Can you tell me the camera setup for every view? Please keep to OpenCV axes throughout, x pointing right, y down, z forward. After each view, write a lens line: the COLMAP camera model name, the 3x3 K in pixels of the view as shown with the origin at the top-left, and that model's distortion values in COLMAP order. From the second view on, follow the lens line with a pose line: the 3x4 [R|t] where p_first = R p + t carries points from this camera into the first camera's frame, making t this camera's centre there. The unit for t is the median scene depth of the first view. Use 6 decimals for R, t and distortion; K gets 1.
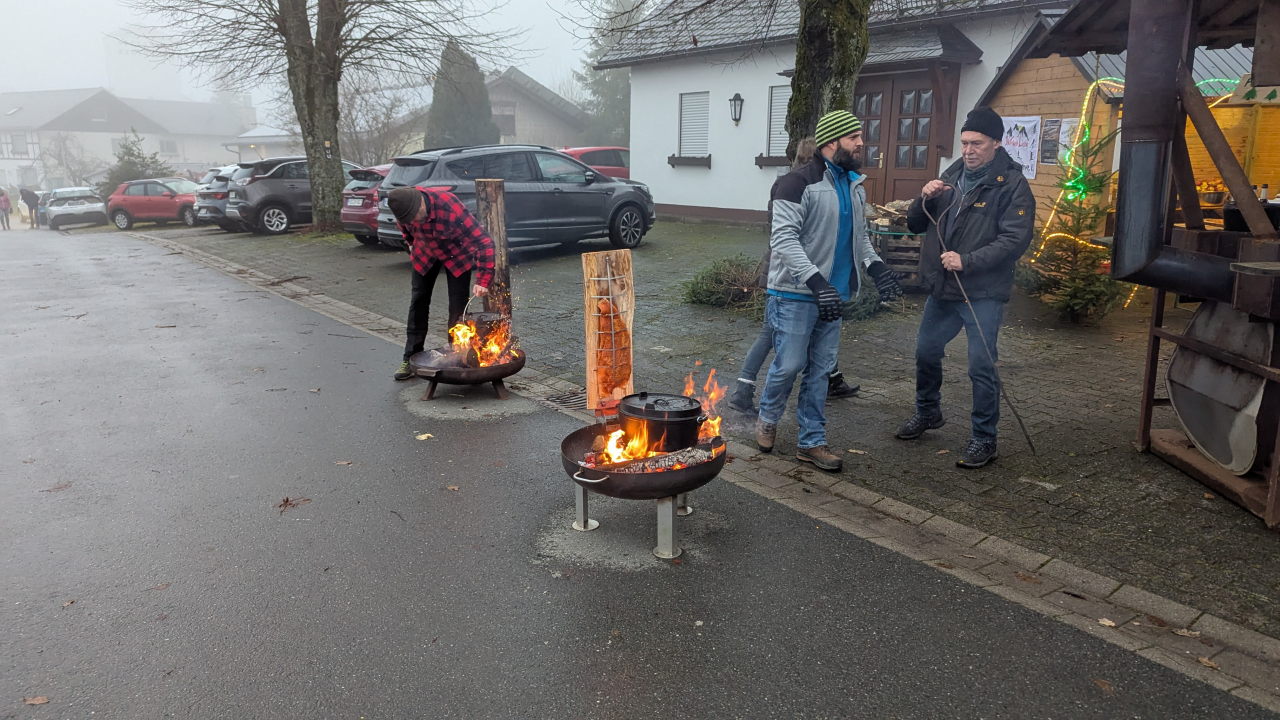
lens RADIAL K [[910.0, 0, 628.0], [0, 910.0, 375.8], [0, 0, 1]] dist [0.077945, -0.077887]
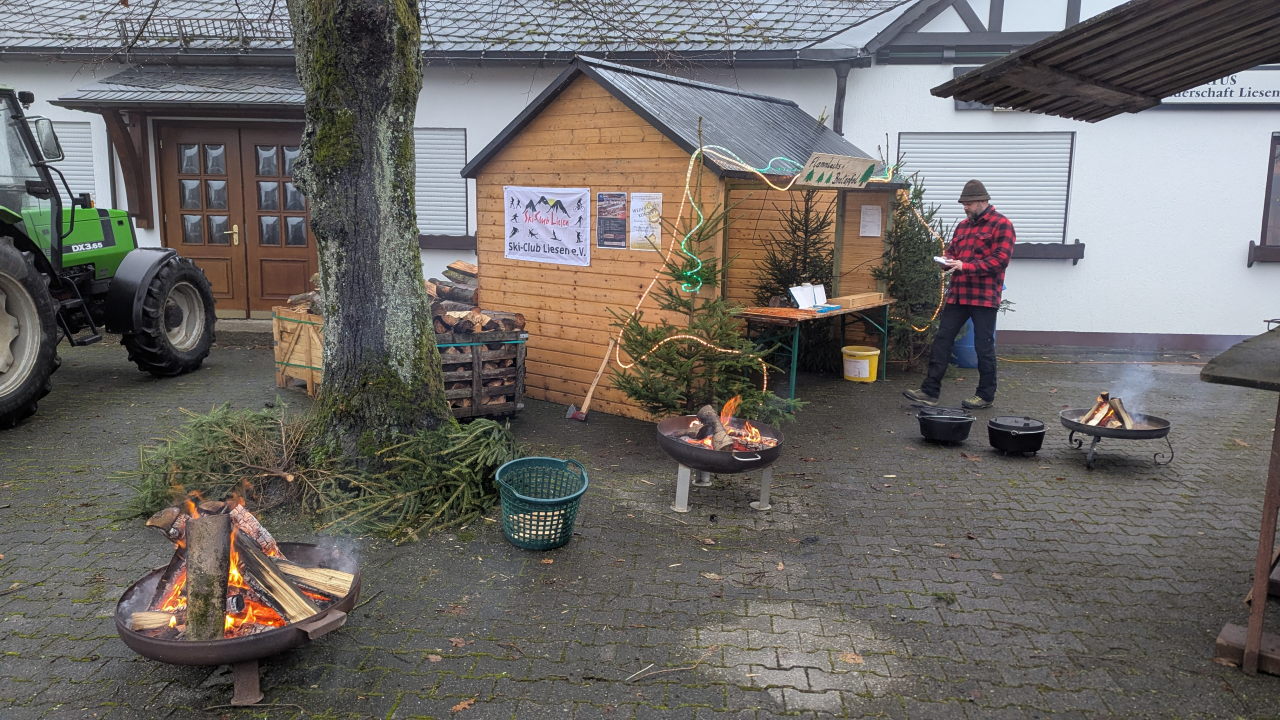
lens RADIAL K [[900.7, 0, 640.3], [0, 900.7, 365.8], [0, 0, 1]] dist [0.080712, -0.078820]
pose [[0.653754, -0.101865, 0.749819, -0.063387], [0.163827, 0.986450, -0.008826, -0.059819], [-0.738760, 0.128610, 0.661584, 0.243640]]
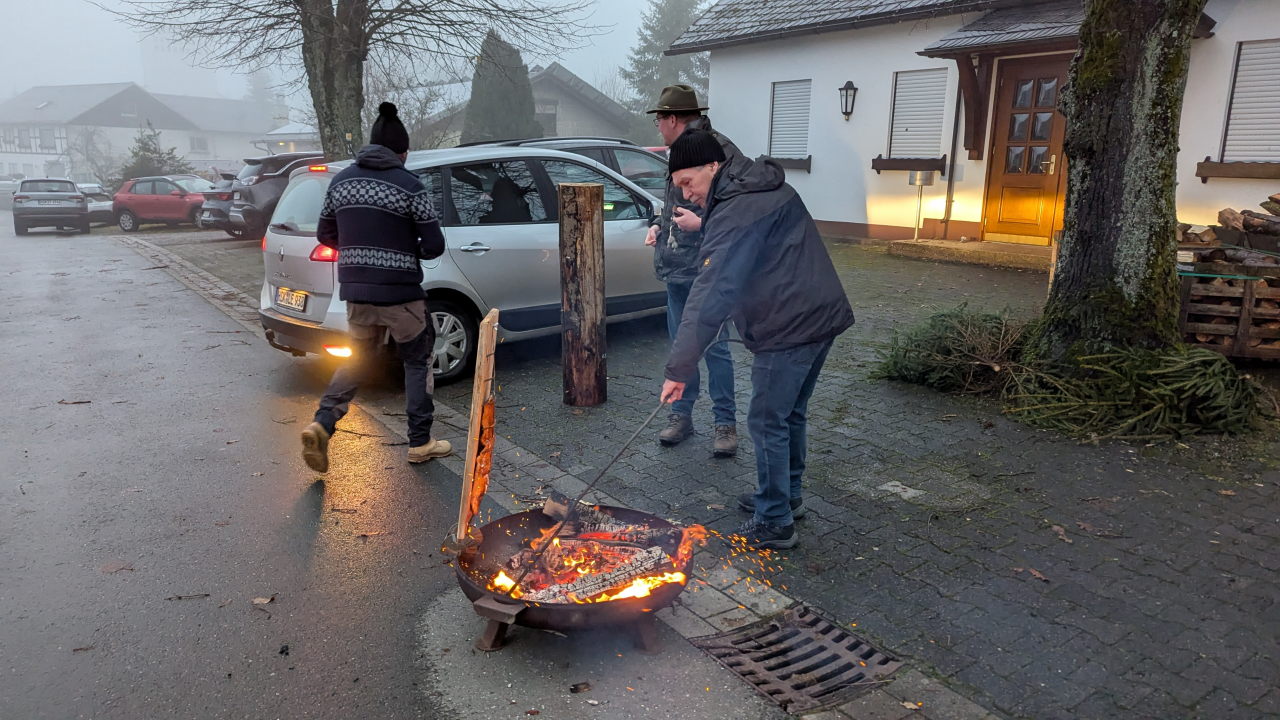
lens RADIAL K [[900.7, 0, 640.3], [0, 900.7, 365.8], [0, 0, 1]] dist [0.080712, -0.078820]
pose [[0.999736, 0.017799, -0.014541, -0.050229], [-0.017980, 0.999761, -0.012416, -0.041678], [0.014316, 0.012674, 0.999817, 0.191973]]
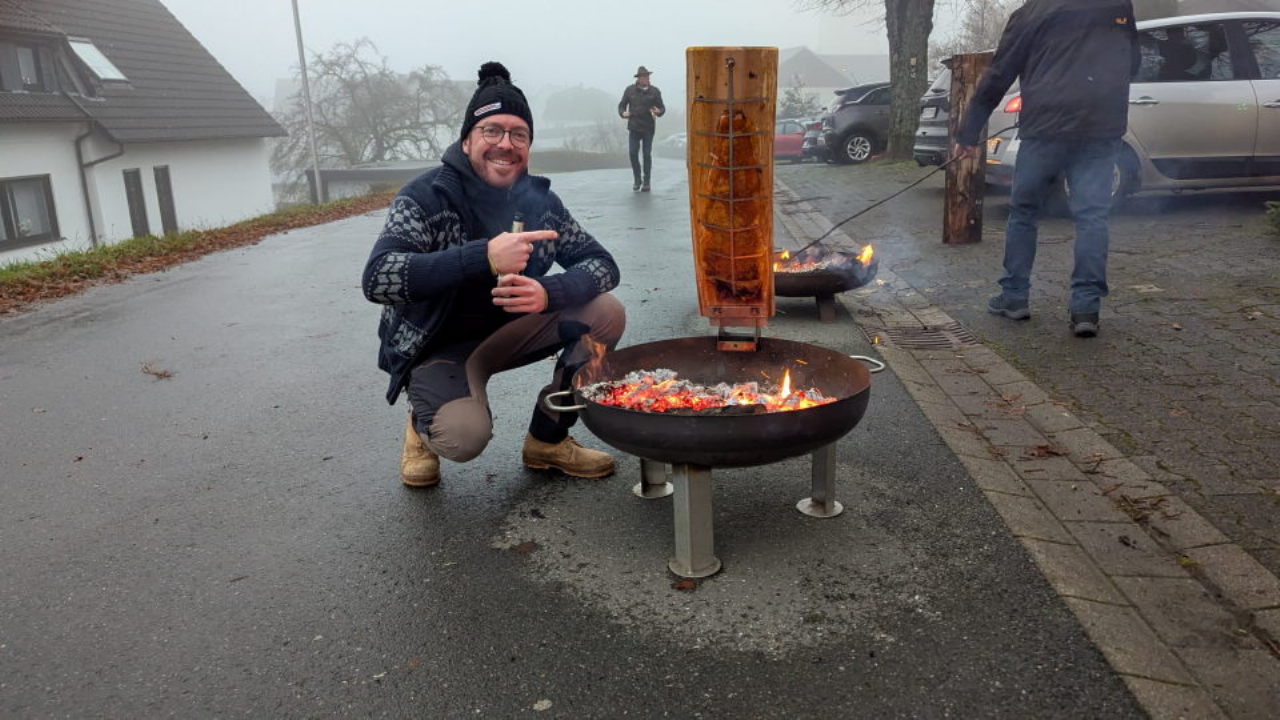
lens RADIAL K [[912.3, 0, 634.0], [0, 912.3, 365.4], [0, 0, 1]] dist [0.045542, -0.001415]
pose [[0.769202, 0.152779, -0.620473, 0.074283], [-0.129664, 0.988115, 0.082559, 0.007083], [0.625712, 0.016948, 0.779870, 0.118754]]
